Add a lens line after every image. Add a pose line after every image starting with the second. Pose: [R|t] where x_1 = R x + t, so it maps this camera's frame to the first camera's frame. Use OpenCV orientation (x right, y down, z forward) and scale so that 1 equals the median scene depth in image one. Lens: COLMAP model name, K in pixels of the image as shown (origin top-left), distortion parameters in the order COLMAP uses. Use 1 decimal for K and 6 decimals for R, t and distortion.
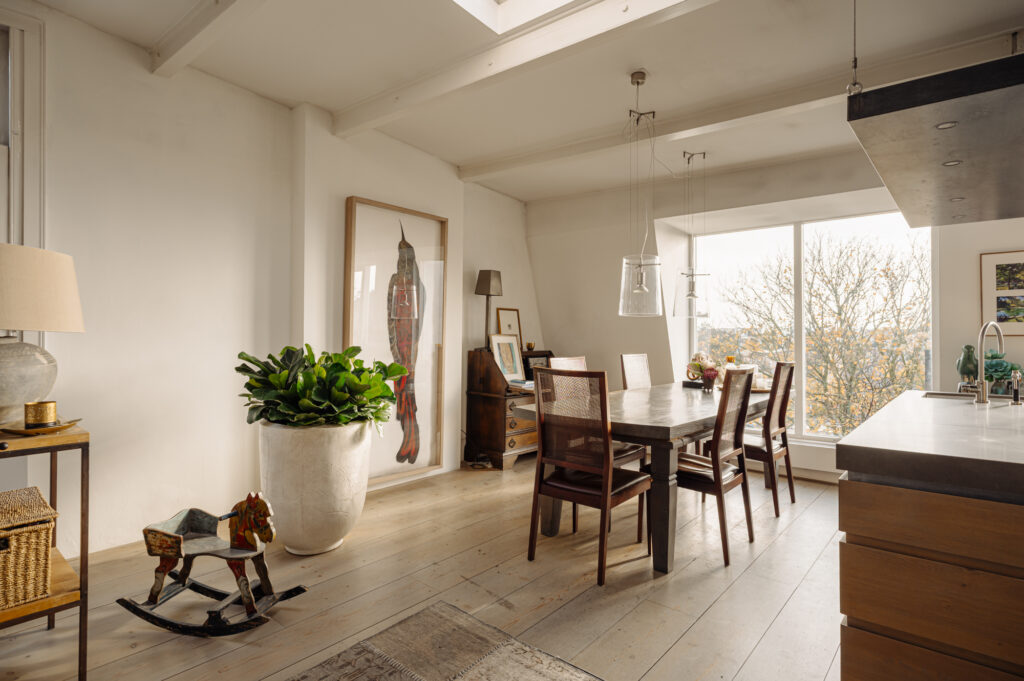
lens RADIAL K [[541.2, 0, 506.0], [0, 541.2, 332.0], [0, 0, 1]] dist [-0.000912, 0.002282]
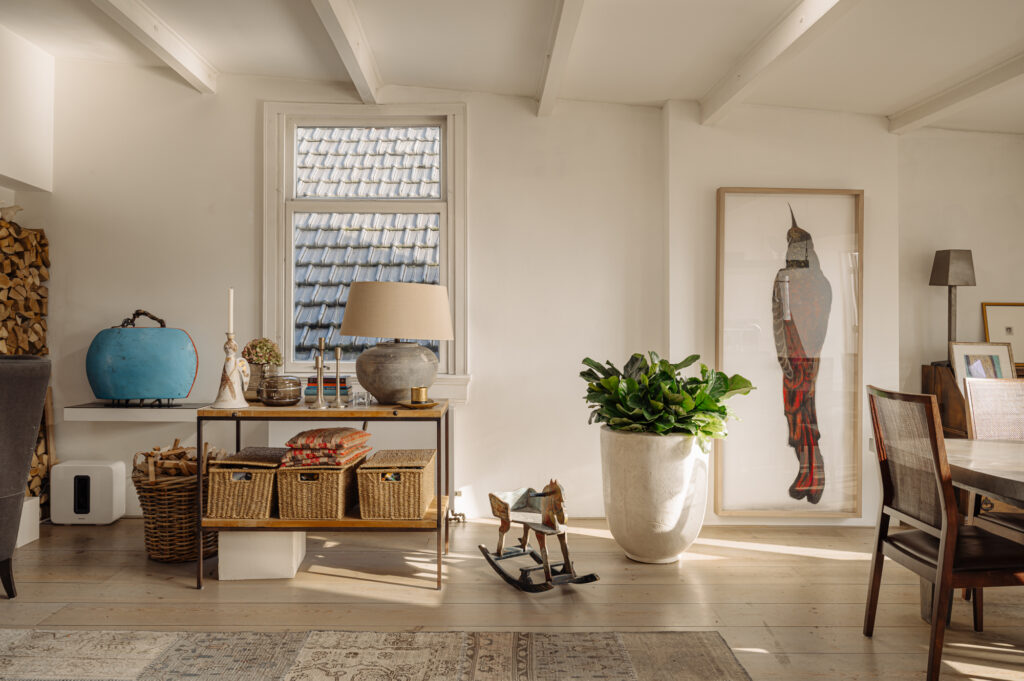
lens RADIAL K [[735.2, 0, 510.9], [0, 735.2, 334.7], [0, 0, 1]] dist [0.002155, 0.006190]
pose [[0.654256, -0.002548, -0.756269, 0.502189], [0.001009, 0.999996, -0.002496, -0.005868], [0.756273, 0.000870, 0.654256, -0.072486]]
